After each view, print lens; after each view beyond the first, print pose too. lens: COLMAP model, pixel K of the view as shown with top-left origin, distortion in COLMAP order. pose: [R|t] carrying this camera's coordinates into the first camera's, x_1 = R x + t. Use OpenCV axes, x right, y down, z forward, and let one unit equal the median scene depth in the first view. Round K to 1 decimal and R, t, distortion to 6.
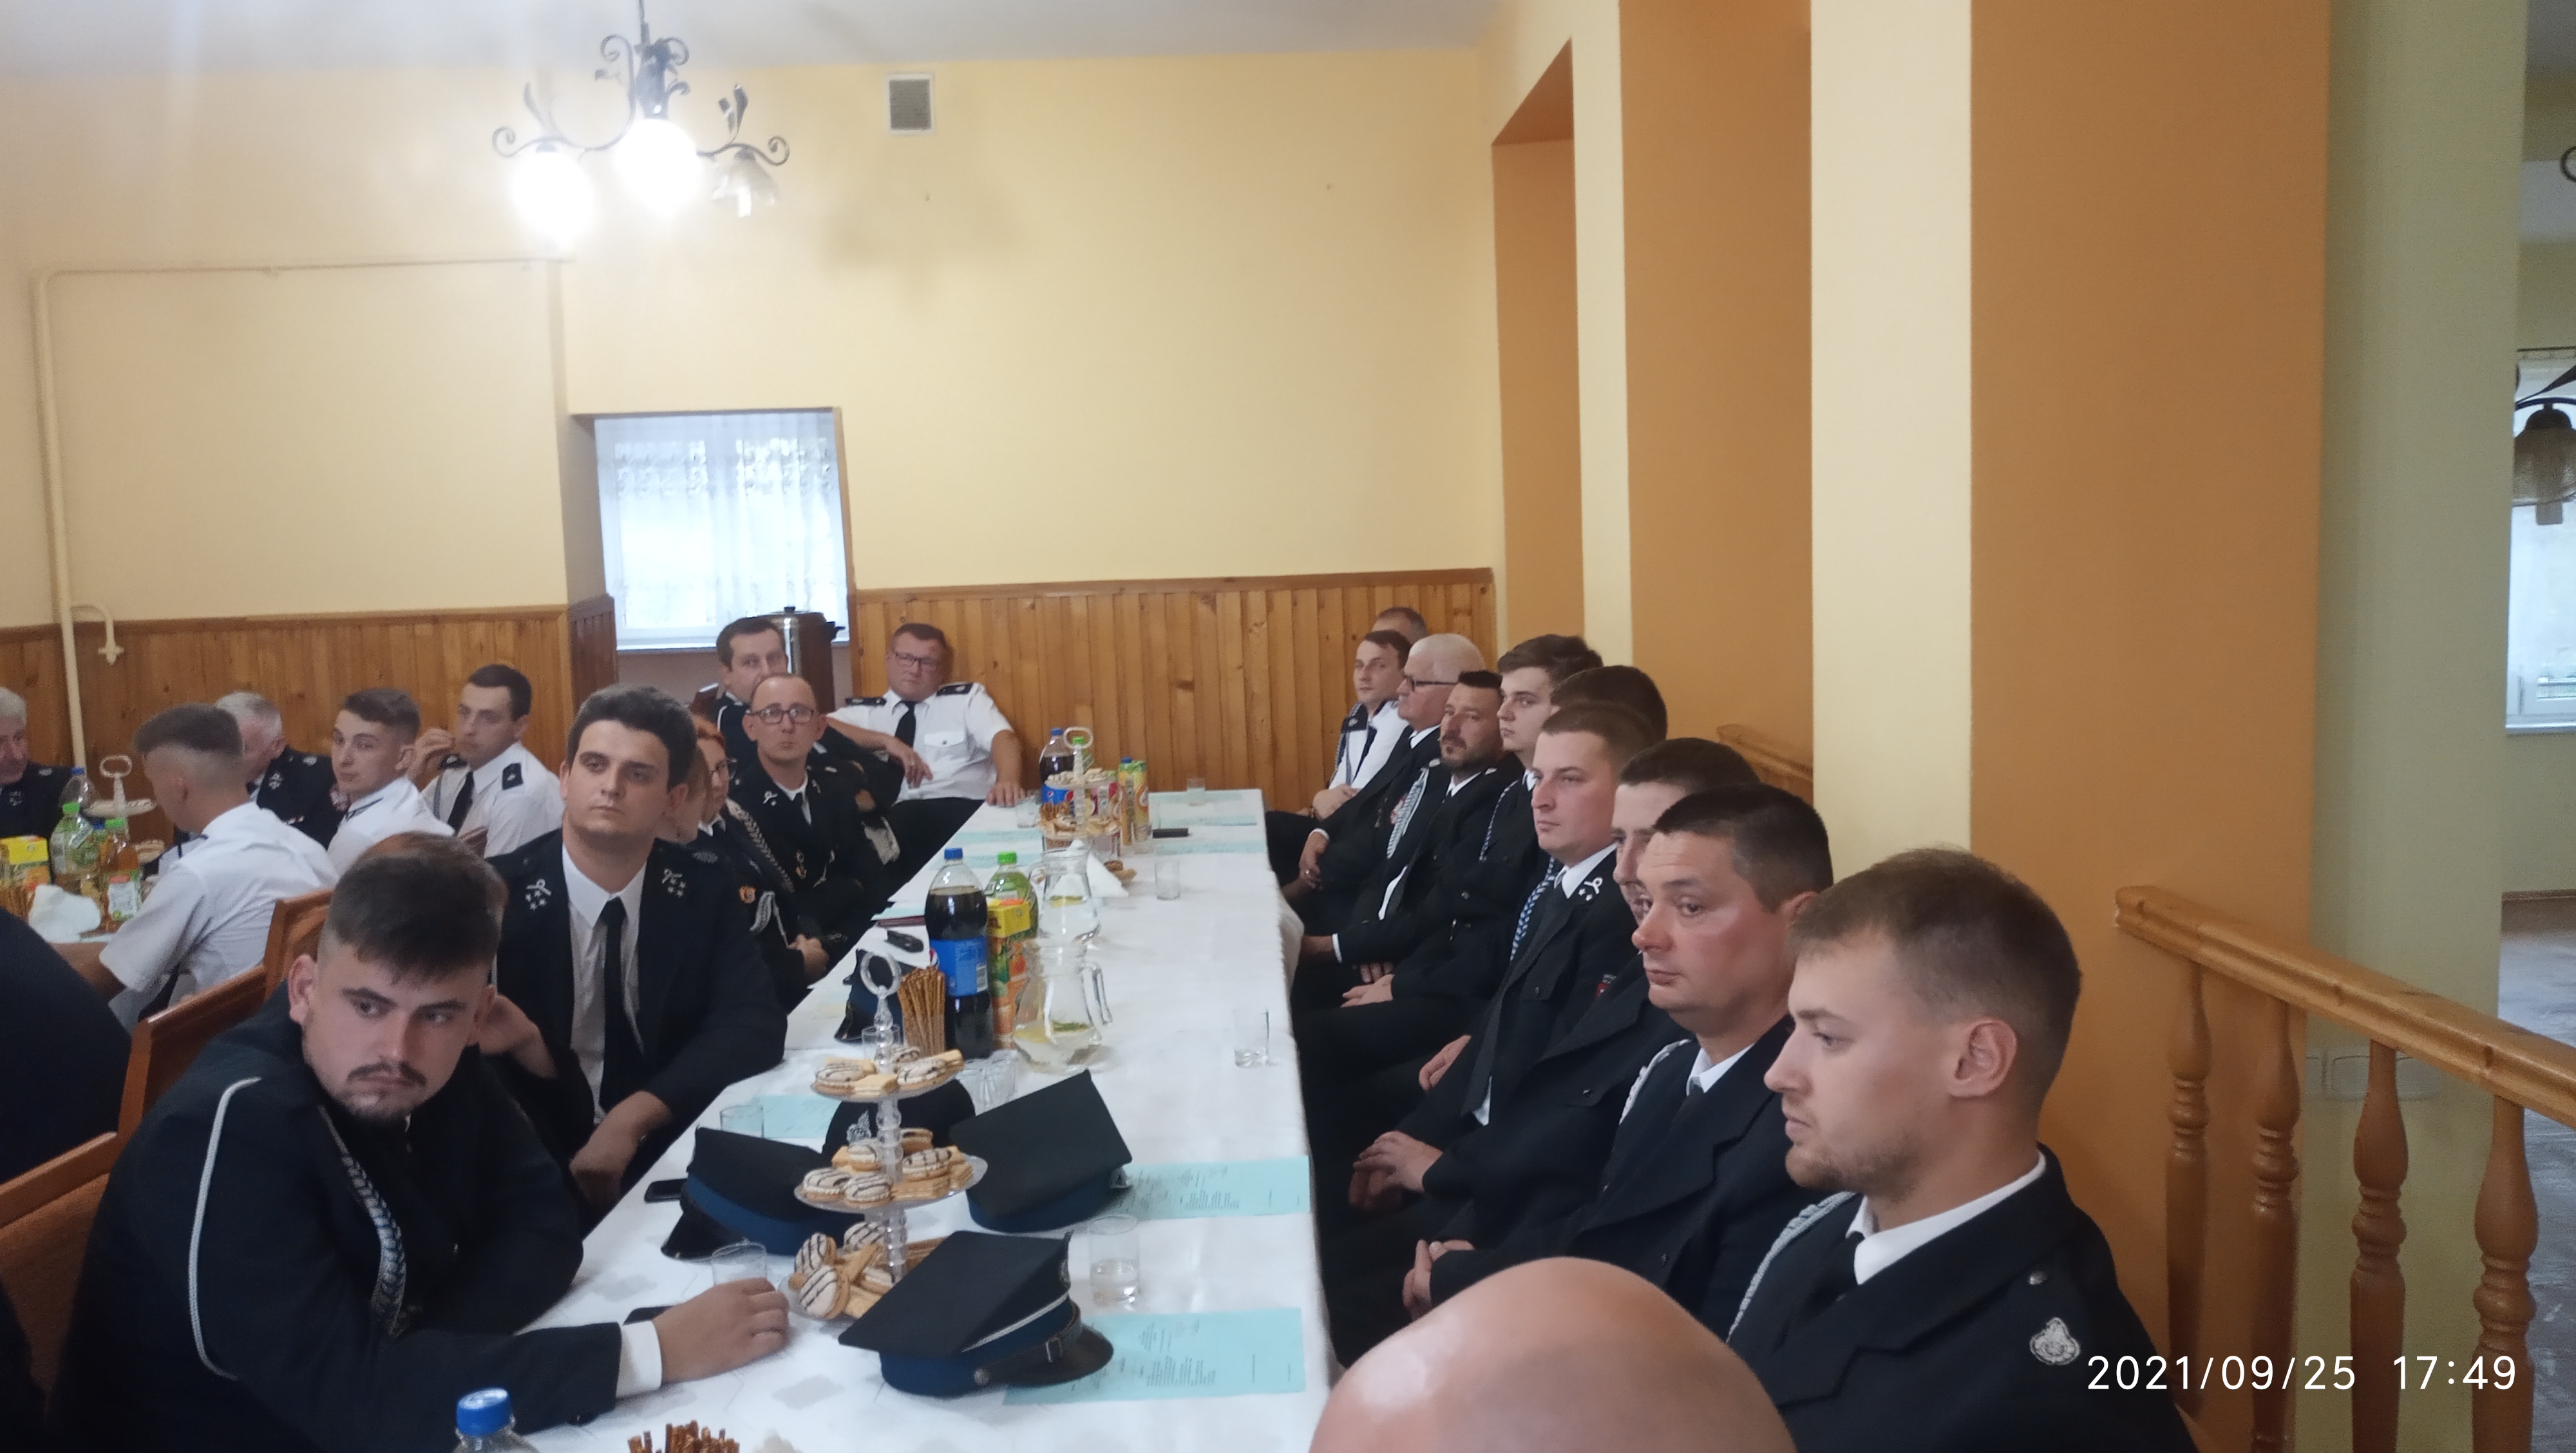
lens RADIAL K [[1984.1, 0, 1298.9], [0, 1984.1, 729.5], [0, 0, 1]] dist [0.091754, -0.149643]
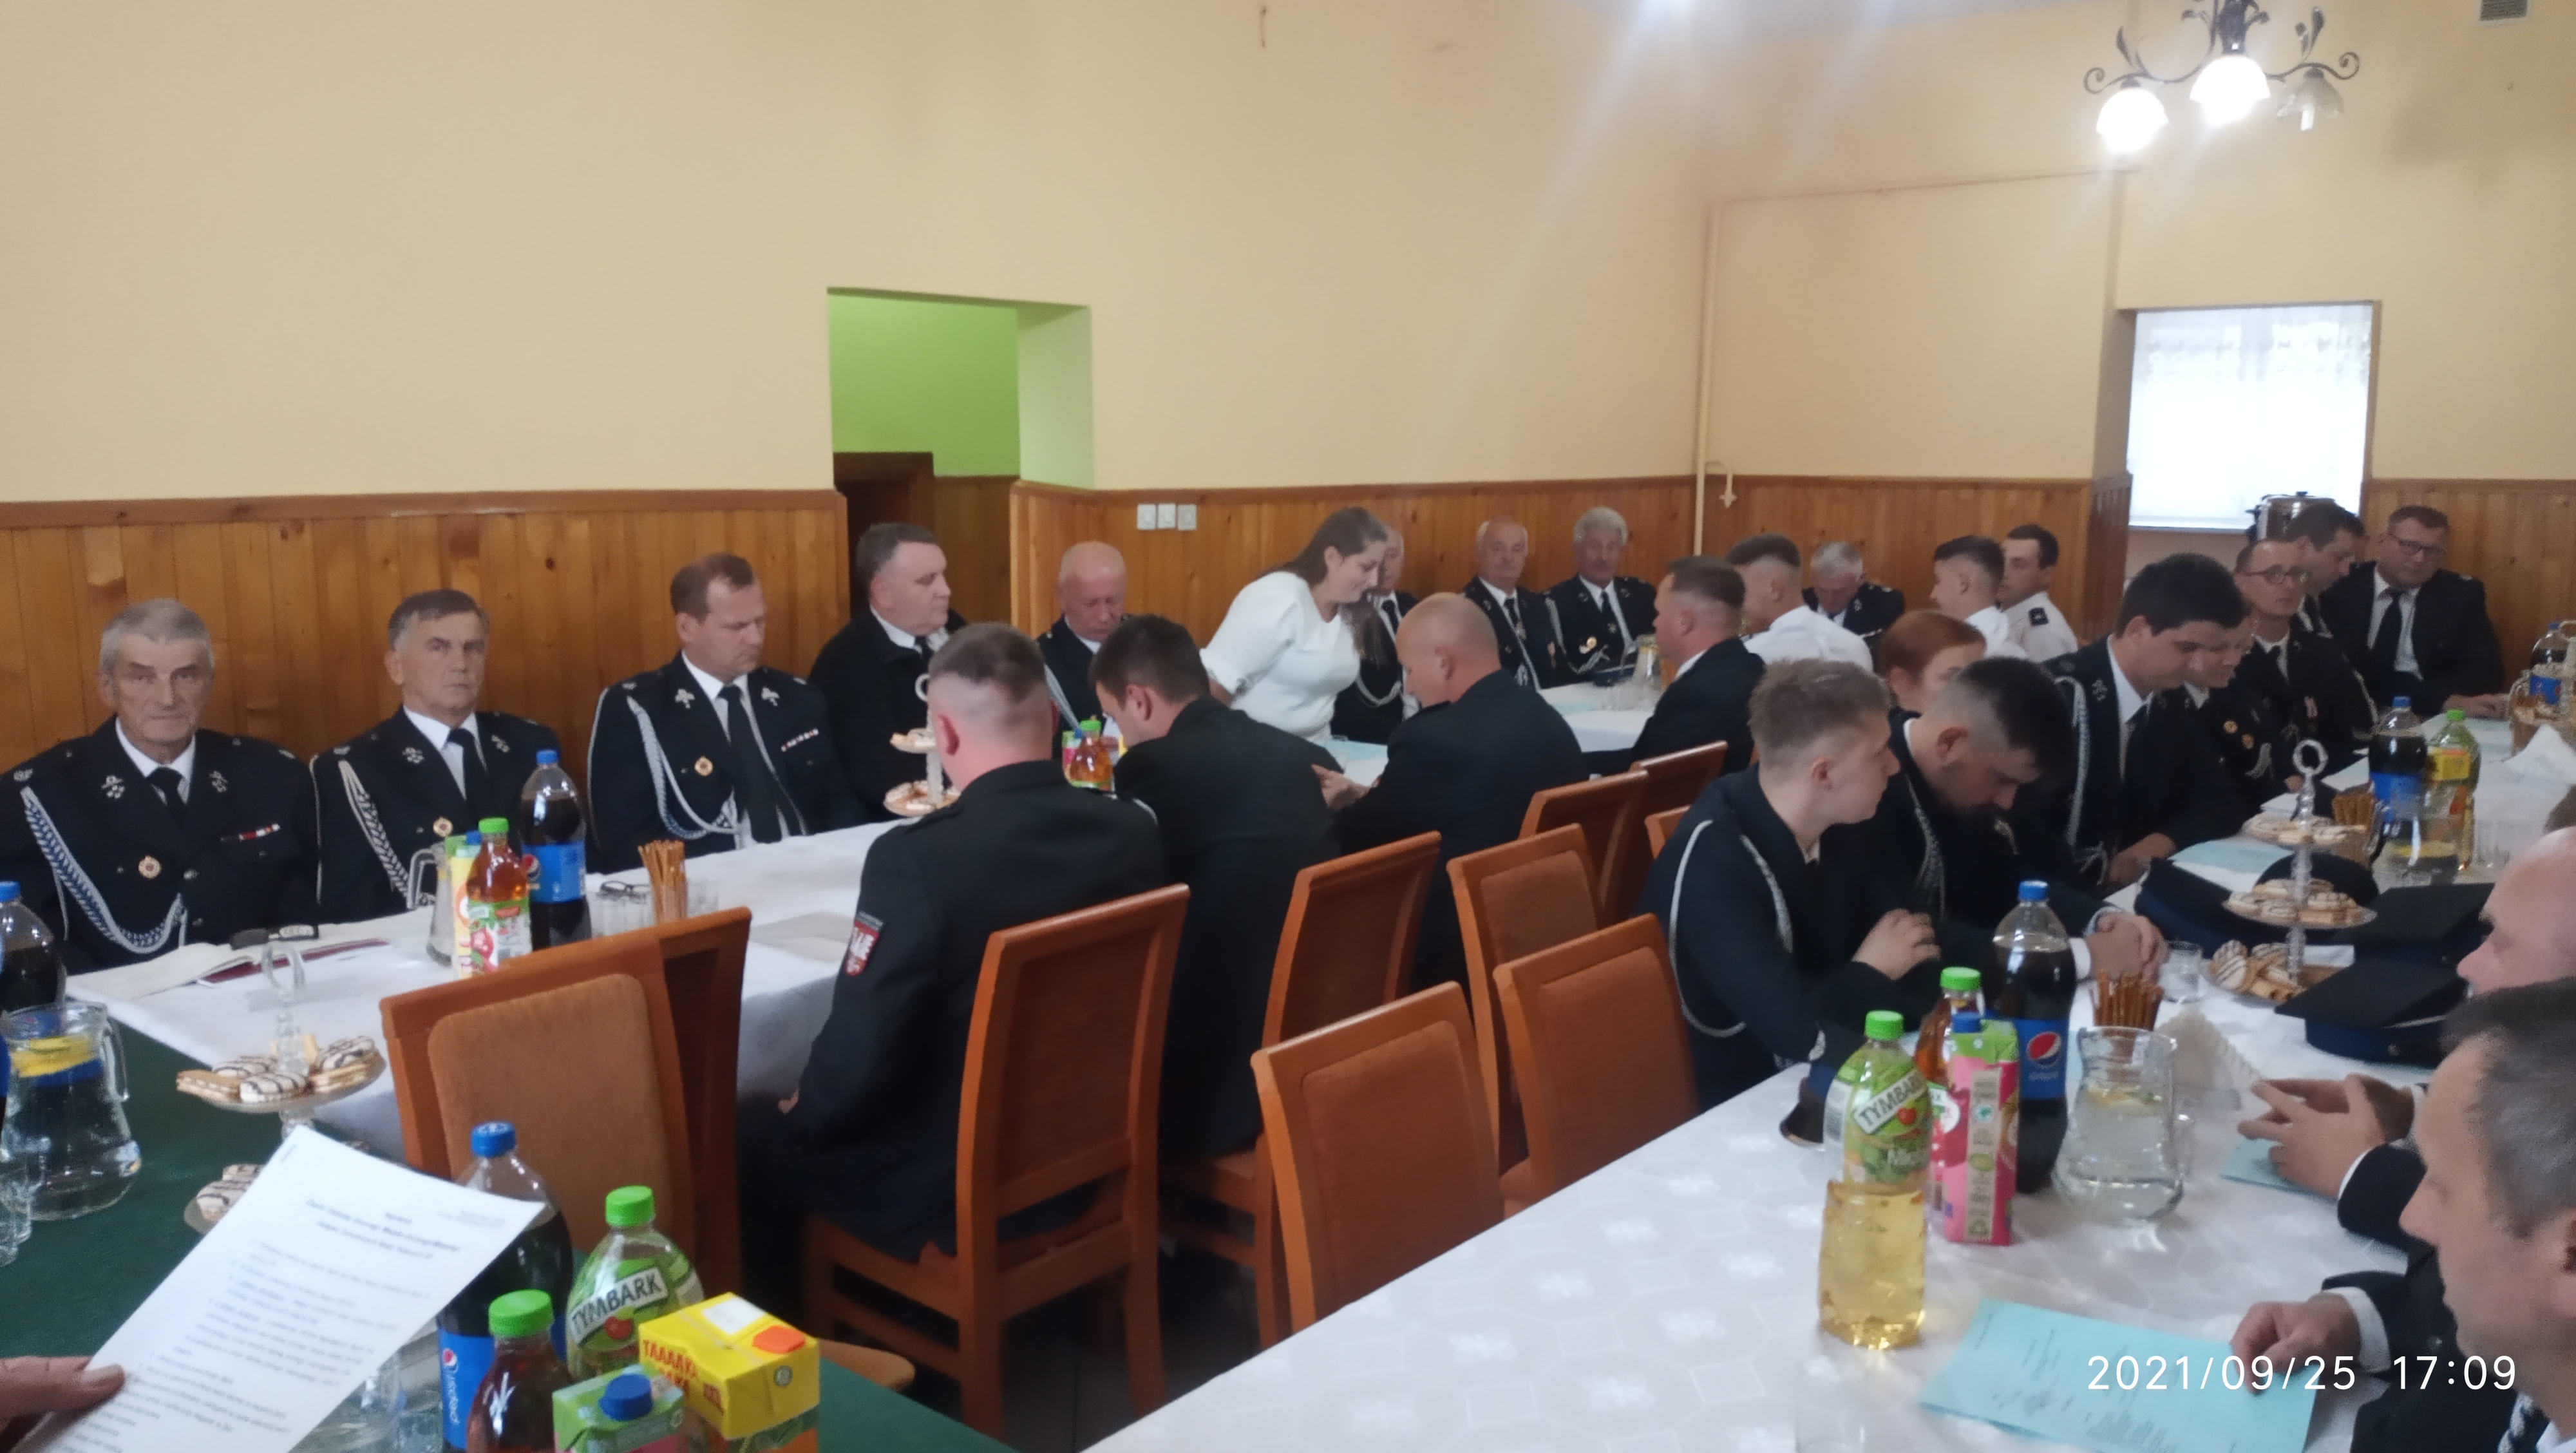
lens RADIAL K [[1984.1, 0, 1298.9], [0, 1984.1, 729.5], [0, 0, 1]] dist [0.091754, -0.149643]
pose [[0.753308, 0.133599, -0.643955, 0.066701], [-0.093792, 0.990965, 0.095873, 0.015965], [0.650946, -0.011824, 0.759032, -0.215782]]
